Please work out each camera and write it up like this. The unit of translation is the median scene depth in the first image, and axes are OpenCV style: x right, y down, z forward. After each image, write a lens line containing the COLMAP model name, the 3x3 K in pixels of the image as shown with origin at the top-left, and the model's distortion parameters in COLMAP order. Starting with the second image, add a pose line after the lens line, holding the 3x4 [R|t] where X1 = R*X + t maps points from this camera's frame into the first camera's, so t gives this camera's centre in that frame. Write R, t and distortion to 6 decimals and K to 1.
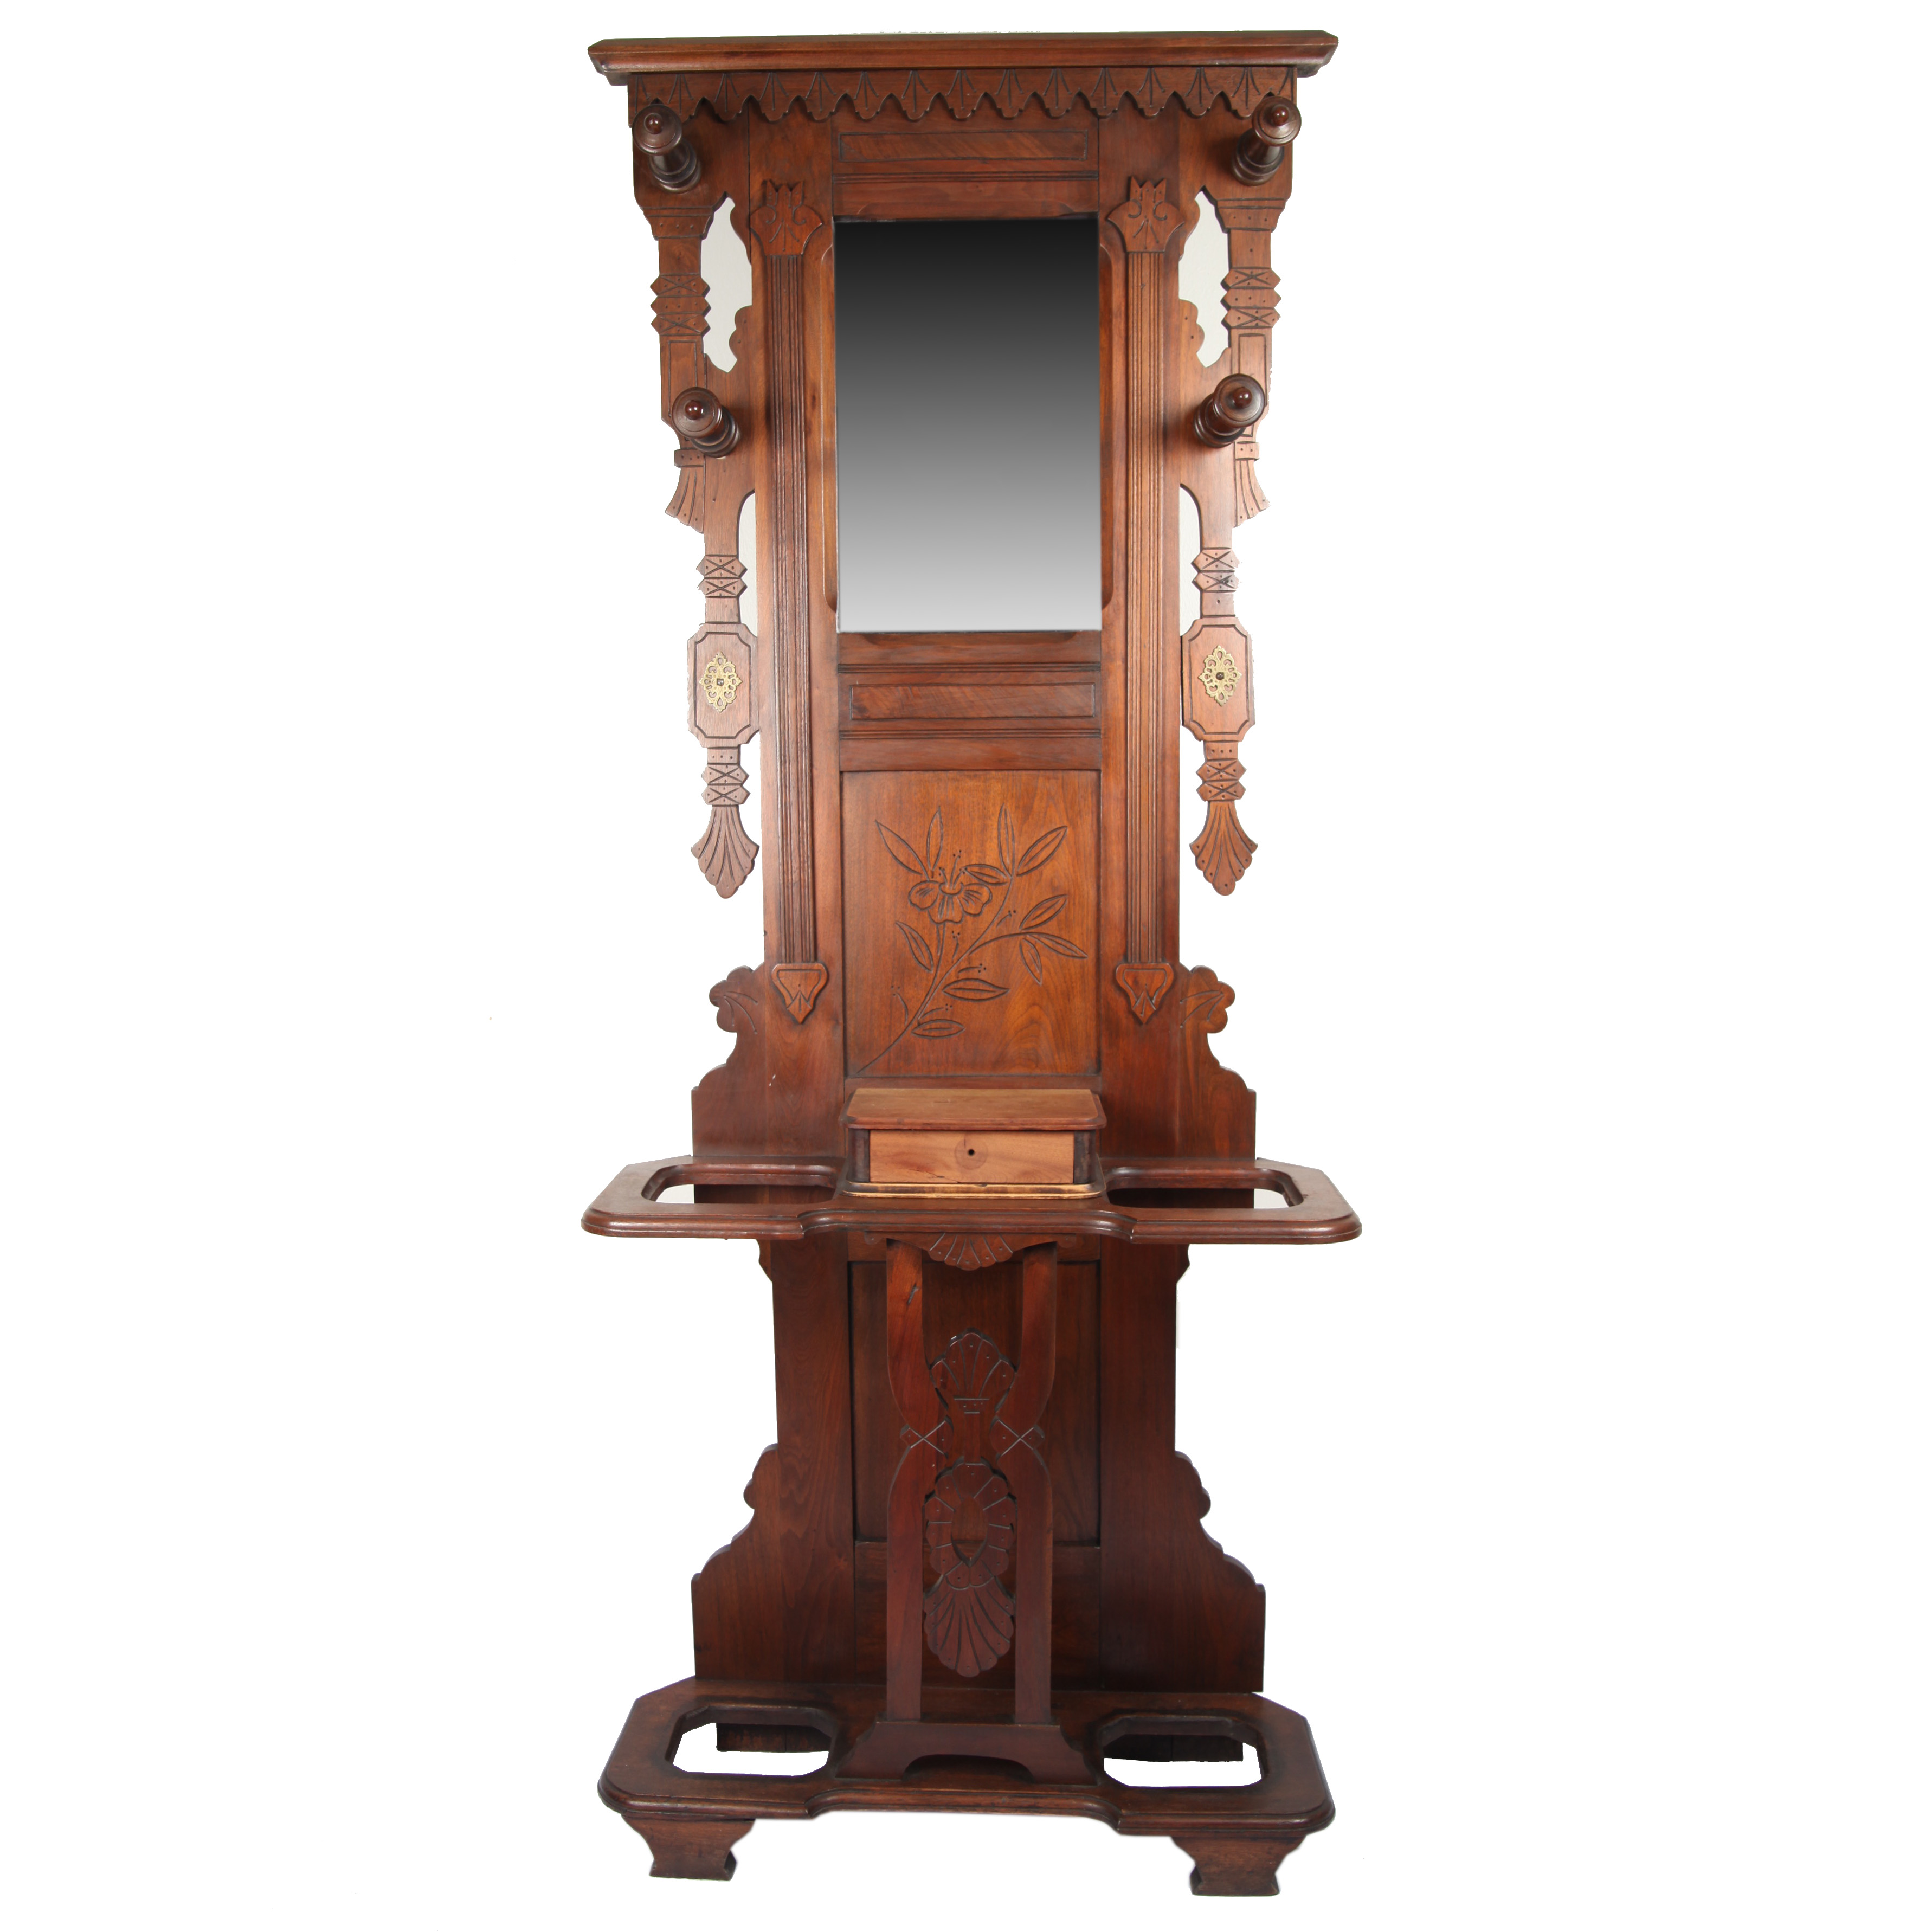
lens RADIAL K [[1874.8, 0, 969.0], [0, 1874.8, 963.1], [0, 0, 1]] dist [-0.061089, 0.000000]
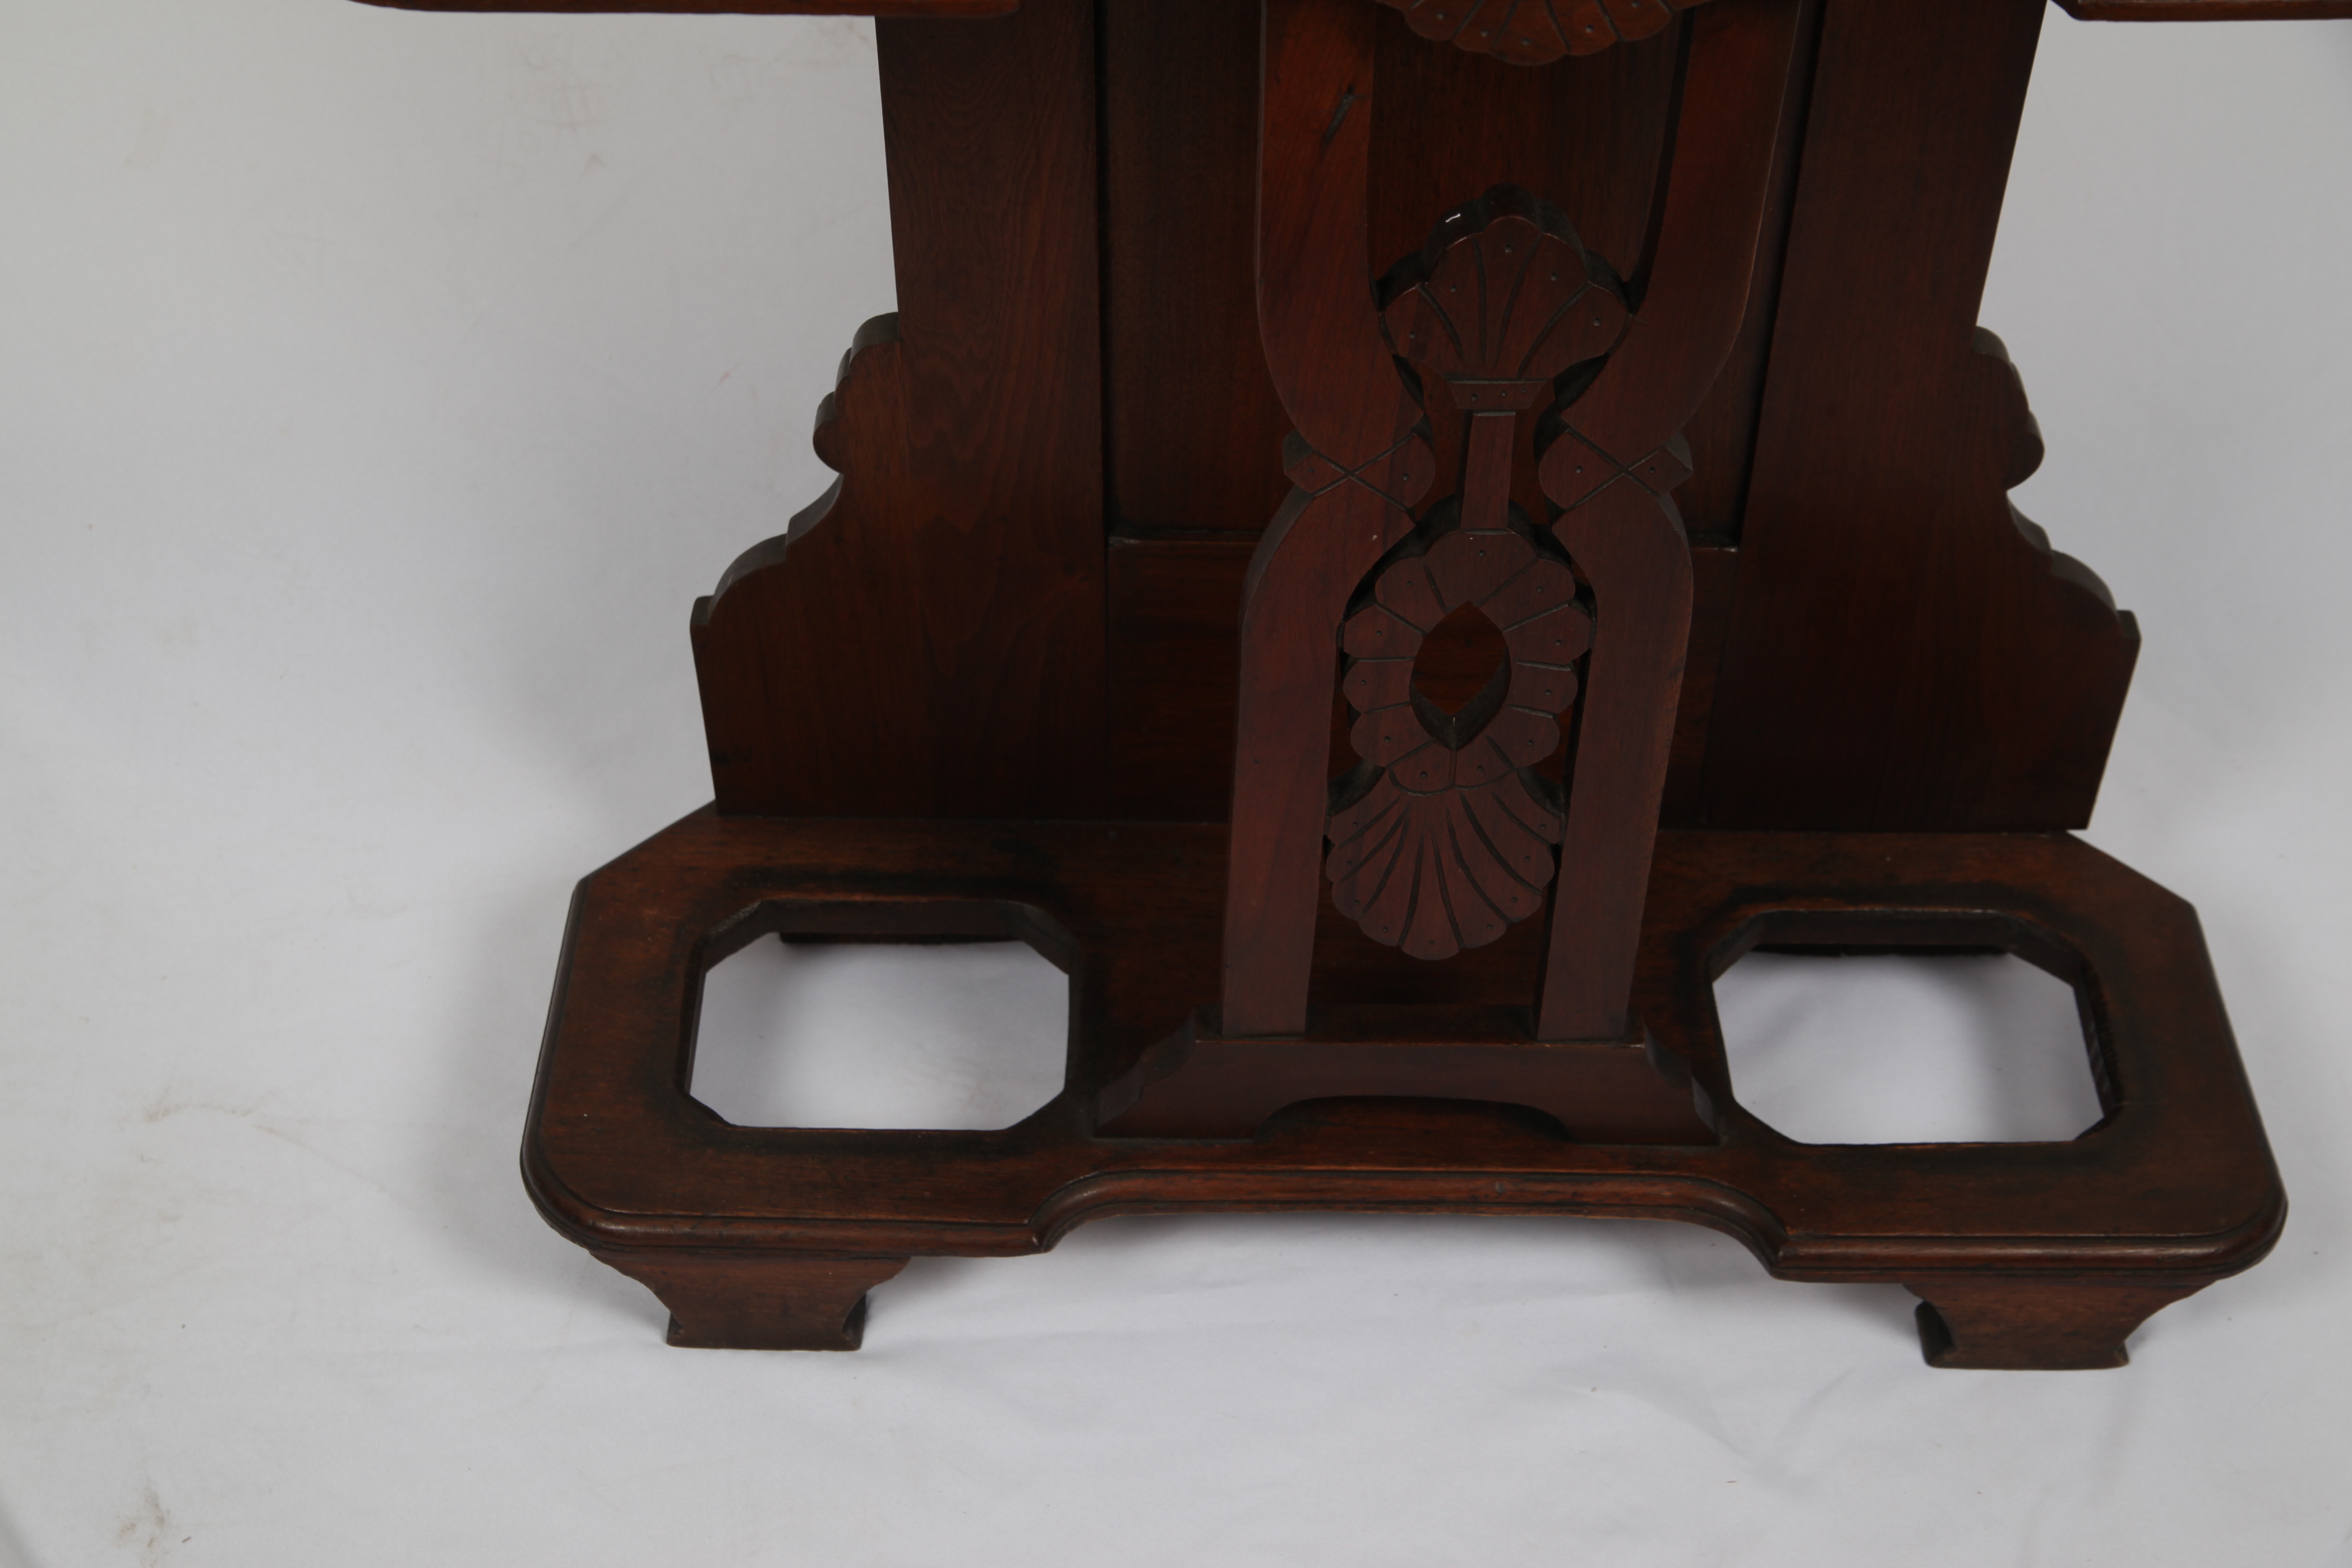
lens RADIAL K [[3379.8, 0, 1166.1], [0, 3379.8, 797.1], [0, 0, 1]] dist [0.068226, 0.000000]
pose [[0.999384, -0.015891, 0.031293, -0.079413], [-0.007142, 0.780887, 0.624631, -0.096496], [-0.034363, -0.624470, 0.780292, 0.458061]]
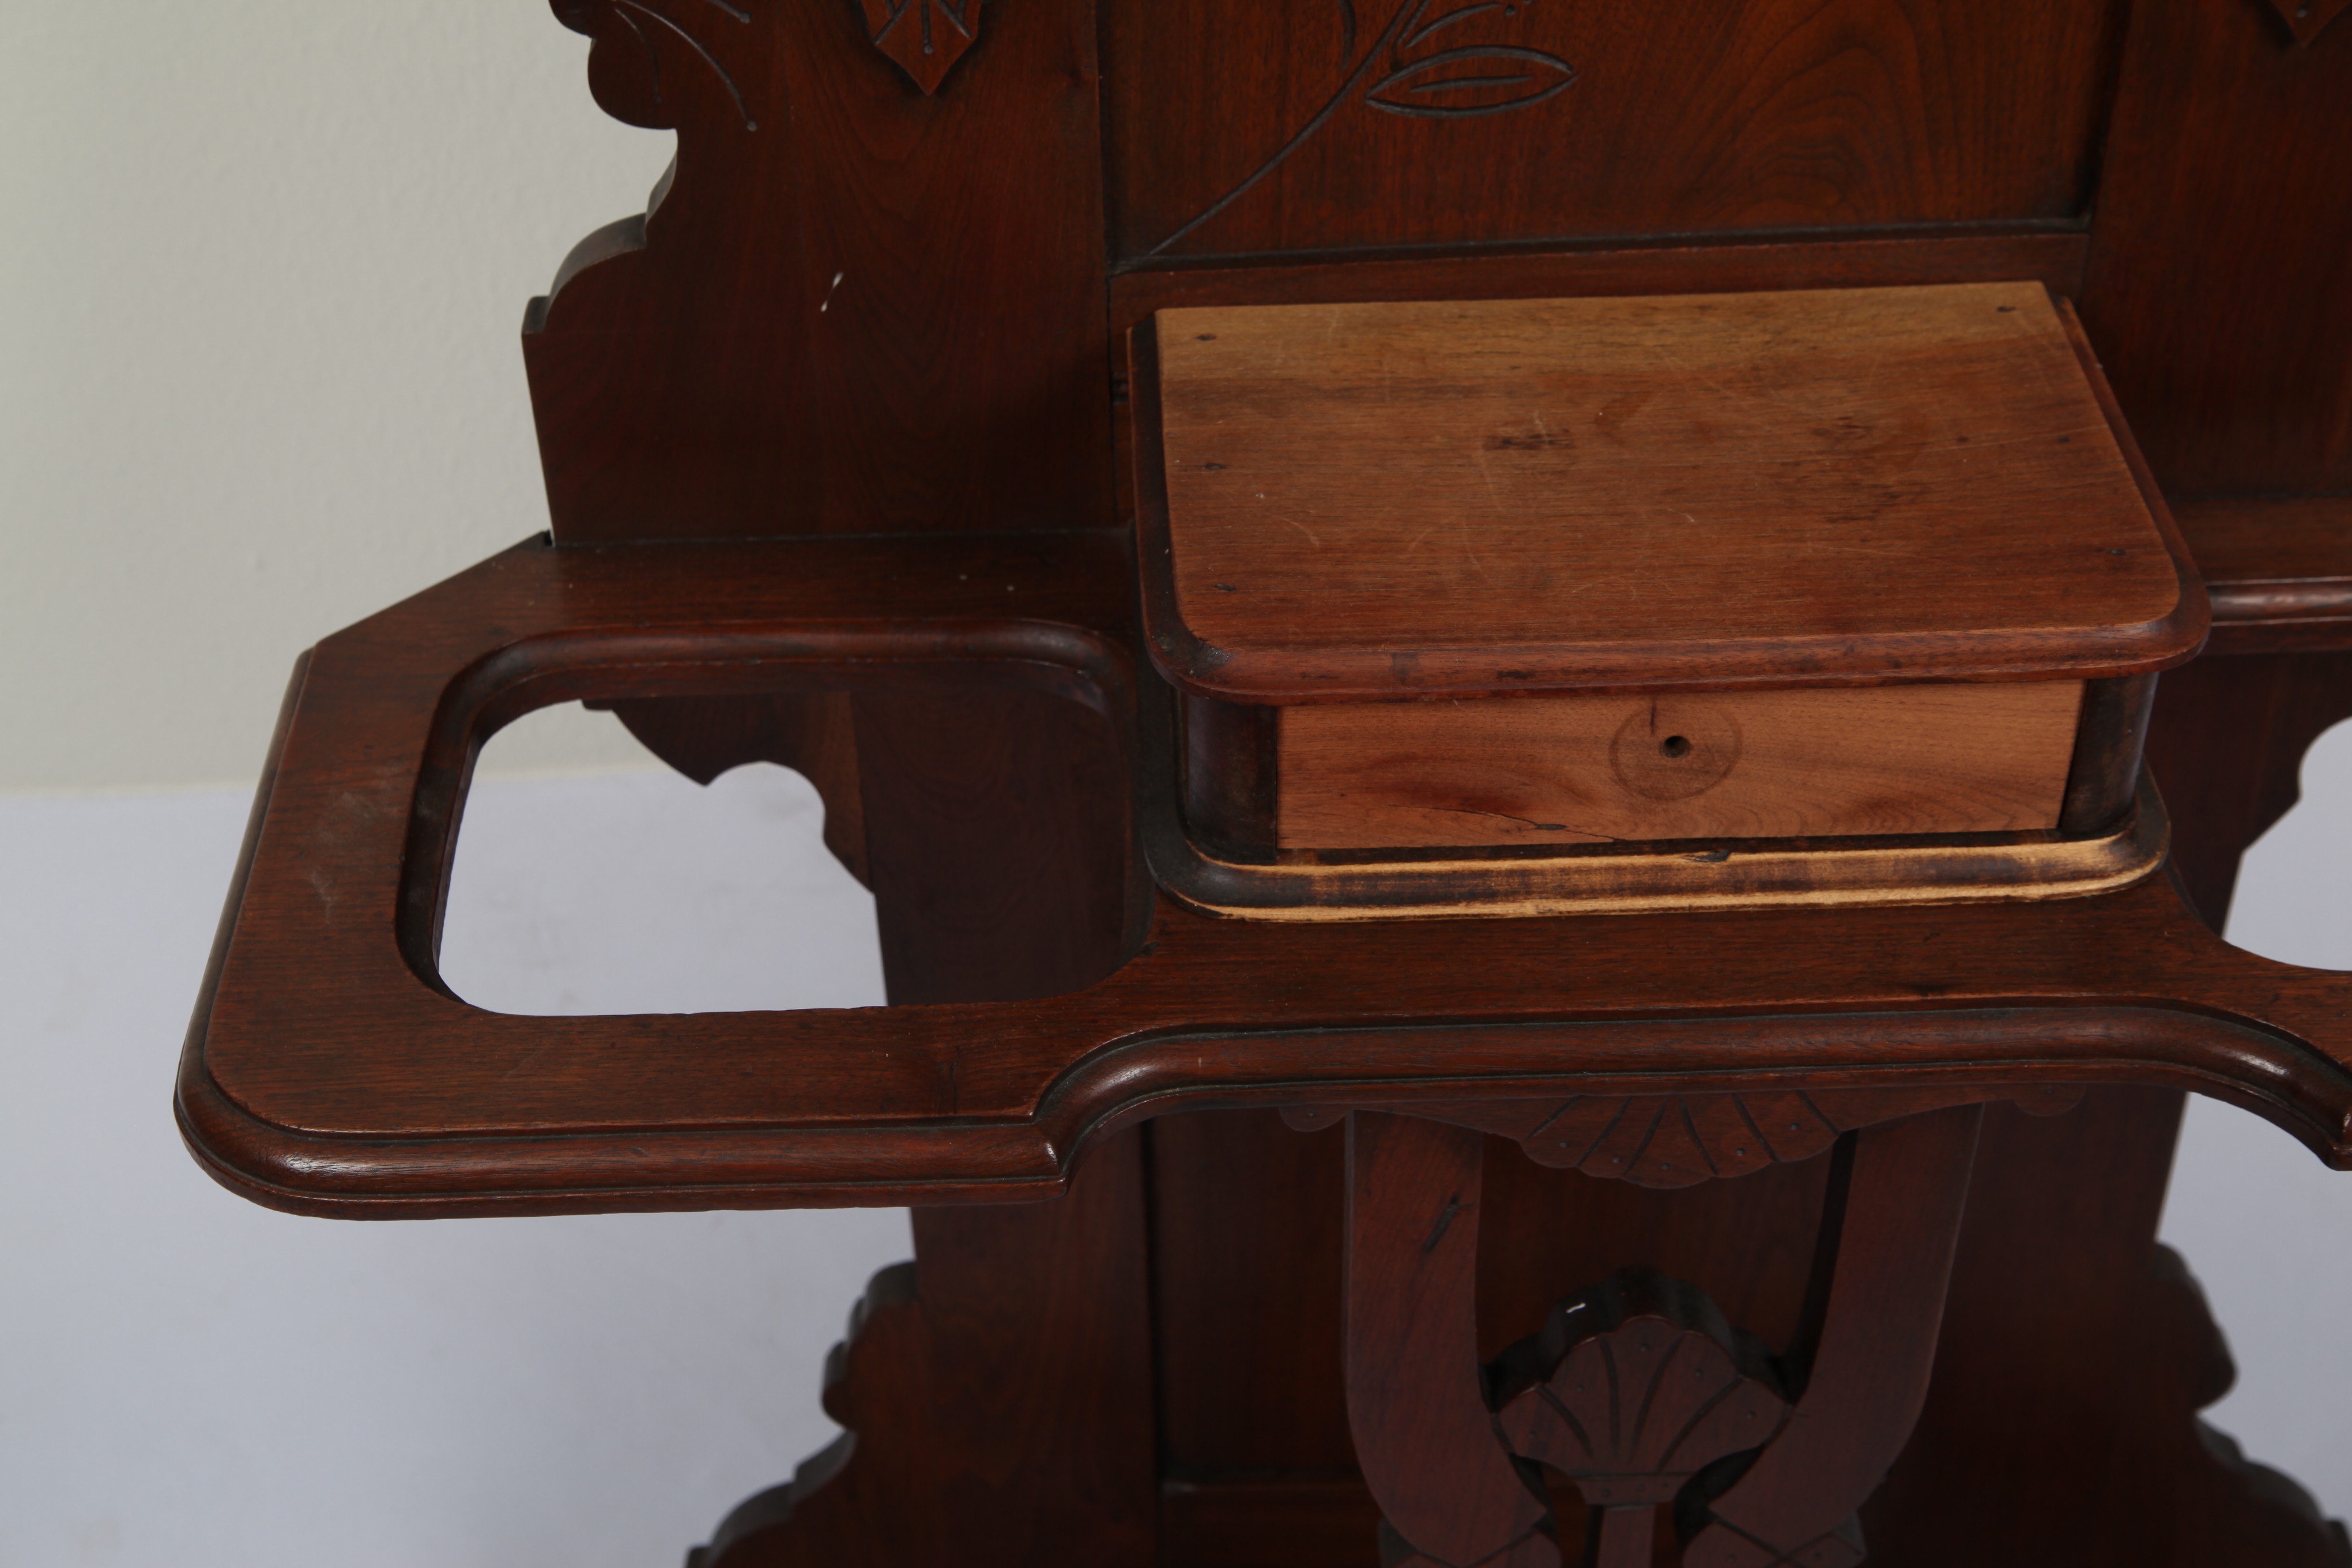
lens RADIAL K [[3467.5, 0, 1164.8], [0, 3467.5, 784.4], [0, 0, 1]] dist [0.070131, 0.000000]
pose [[0.998416, -0.044886, 0.033928, -0.084016], [0.018934, 0.835852, 0.548628, -0.155216], [-0.052984, -0.547117, 0.835378, 0.598448]]
